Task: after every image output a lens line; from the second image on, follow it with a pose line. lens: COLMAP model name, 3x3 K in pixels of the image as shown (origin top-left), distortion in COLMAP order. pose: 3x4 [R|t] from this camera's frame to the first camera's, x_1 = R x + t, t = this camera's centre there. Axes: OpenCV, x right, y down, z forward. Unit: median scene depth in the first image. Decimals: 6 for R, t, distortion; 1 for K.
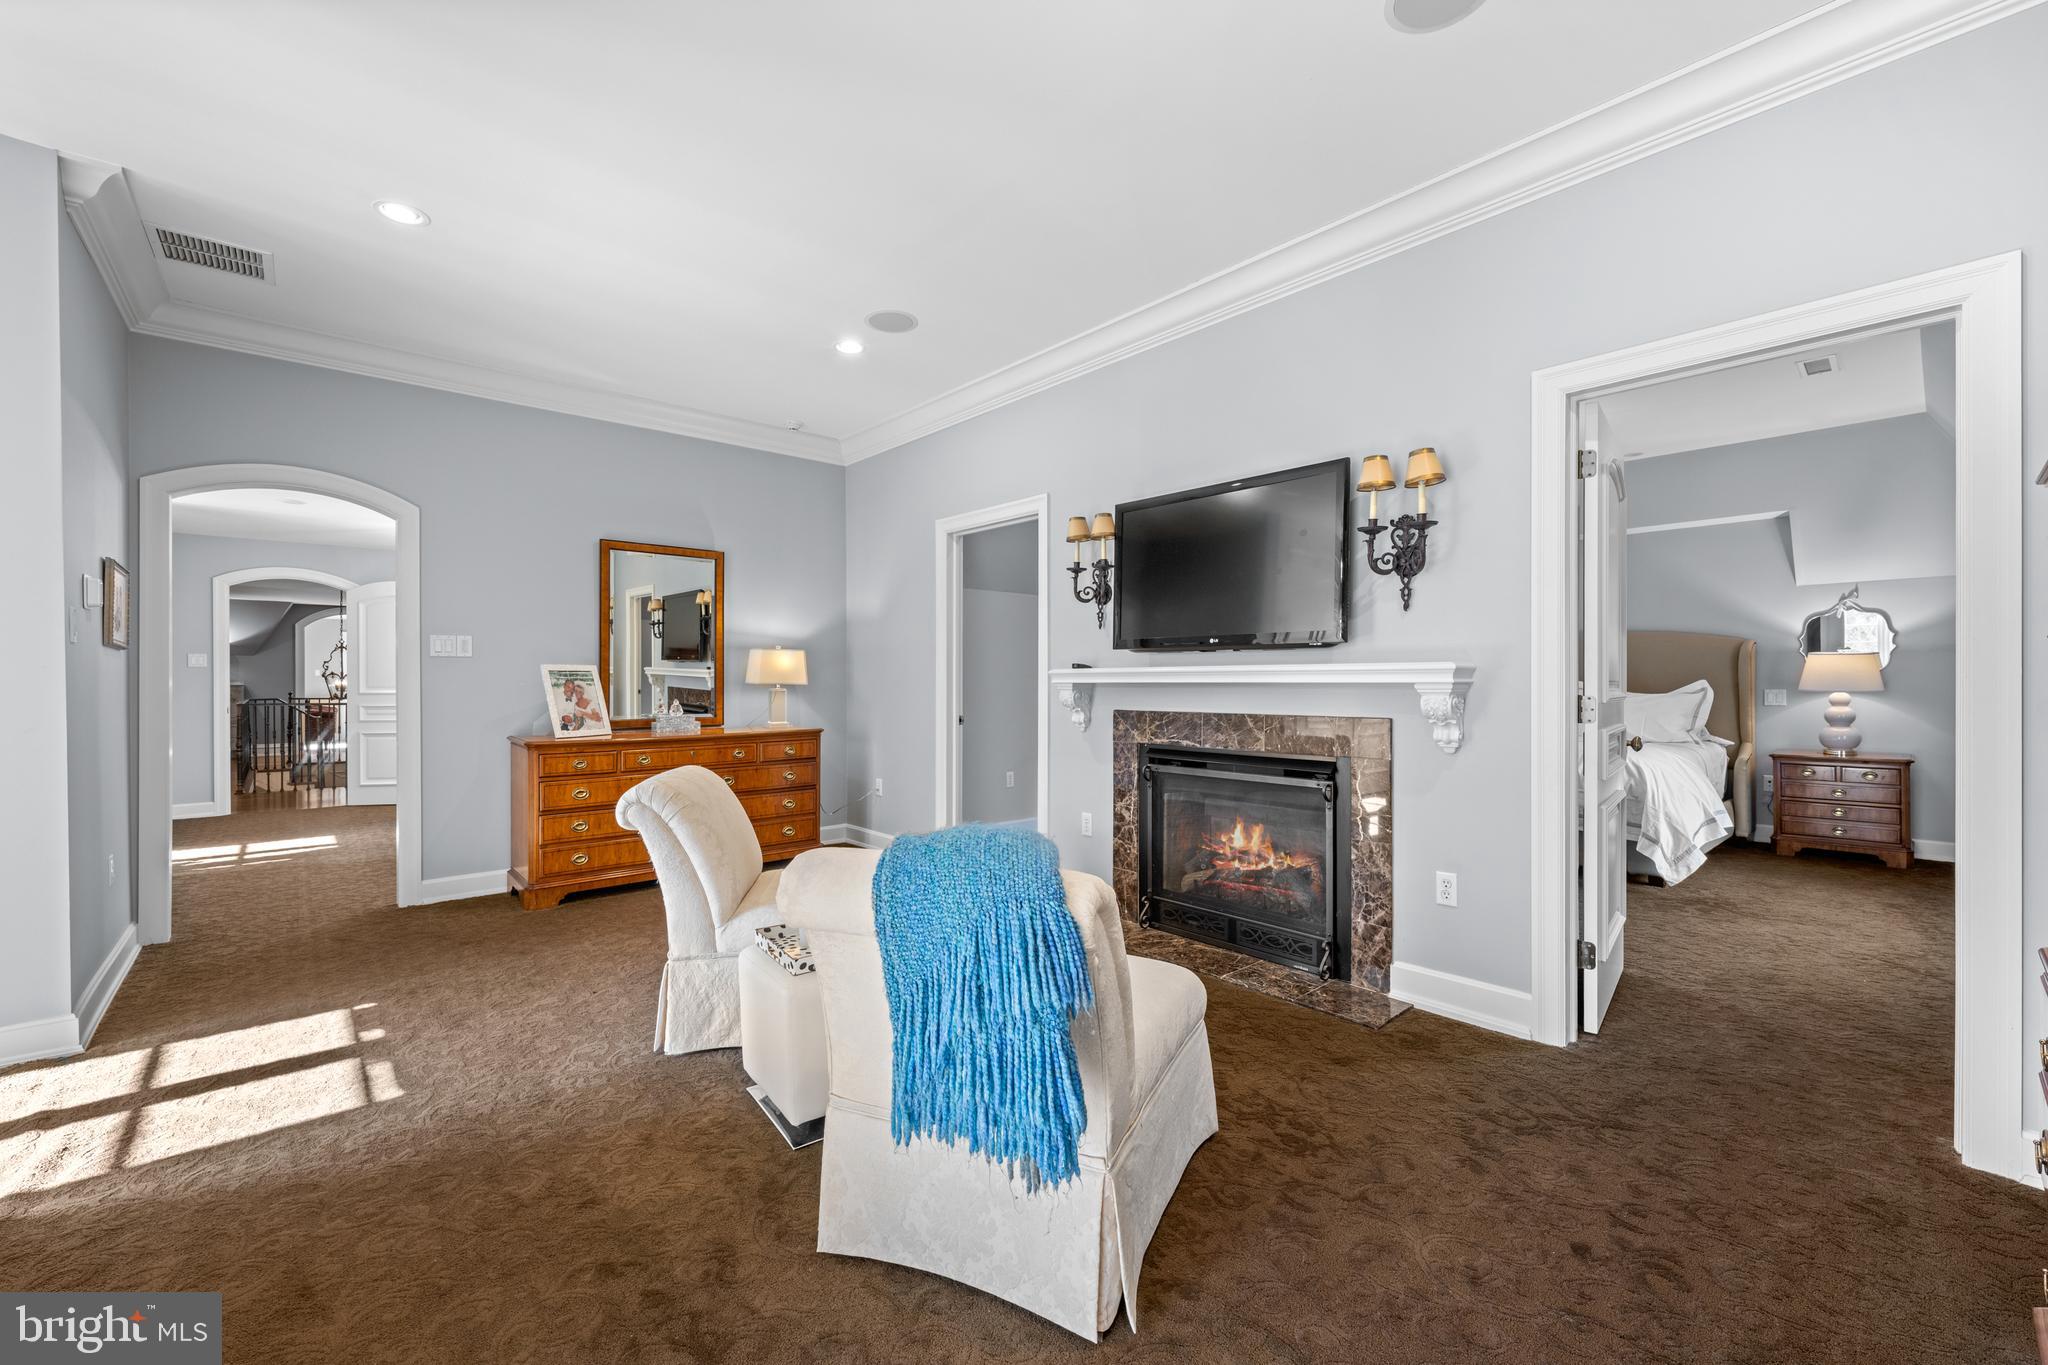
lens RADIAL K [[818.4, 0, 1030.7], [0, 818.4, 677.5], [0, 0, 1]] dist [-0.003432, -0.000242]
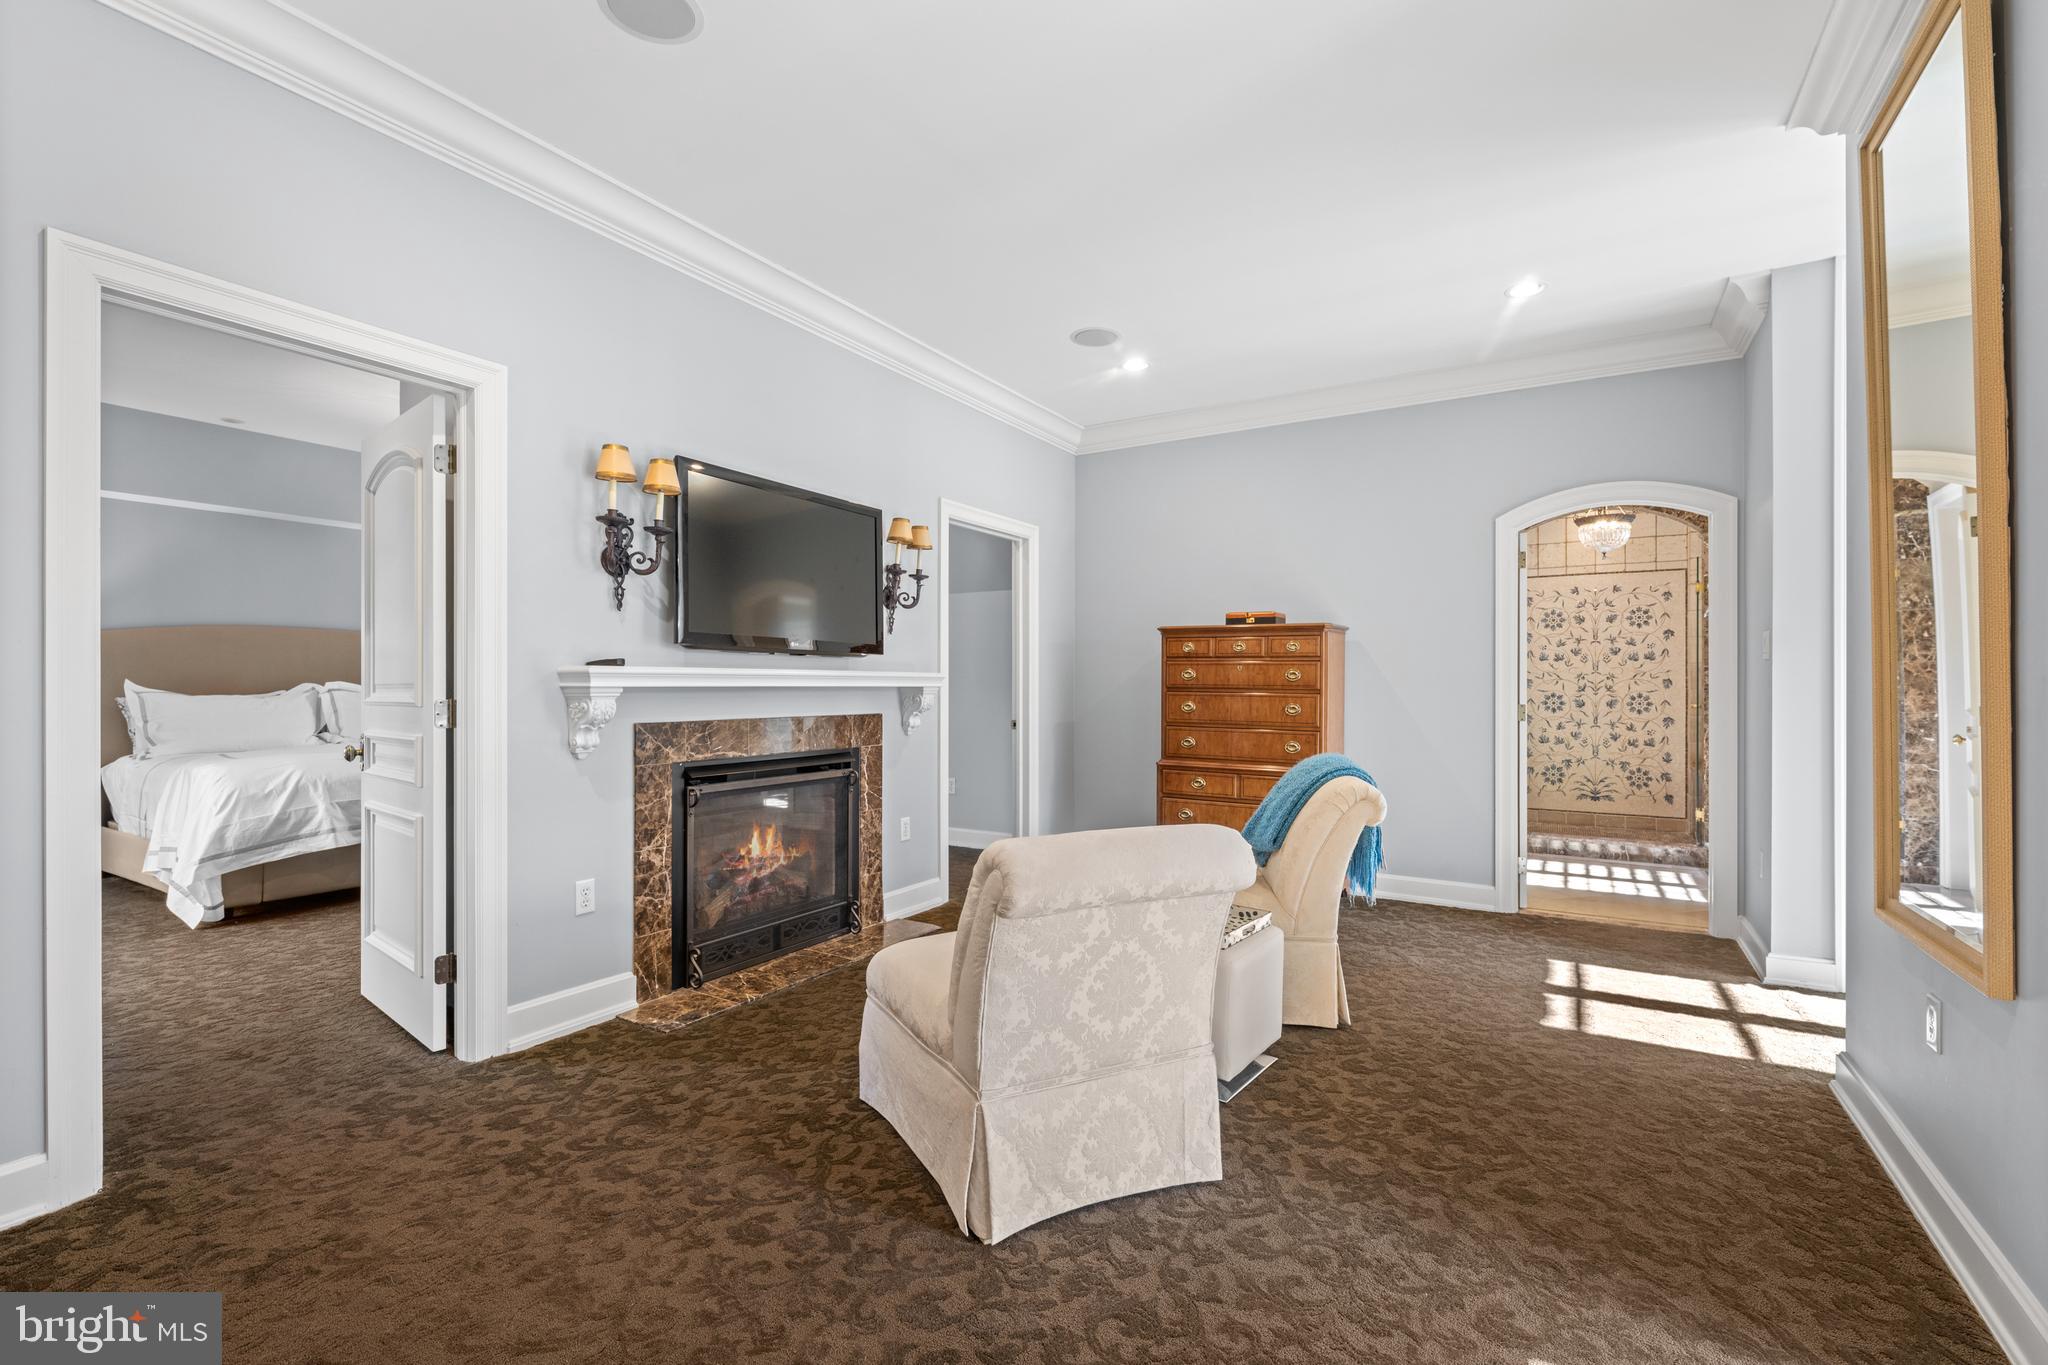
lens RADIAL K [[923.8, 0, 1015.0], [0, 923.8, 673.8], [0, 0, 1]] dist [0.014649, -0.000164]
pose [[-0.287230, 0.012111, 0.957785, -0.854690], [-0.007149, 0.999865, -0.014787, 0.005199], [-0.957835, -0.011095, -0.287105, 0.983701]]
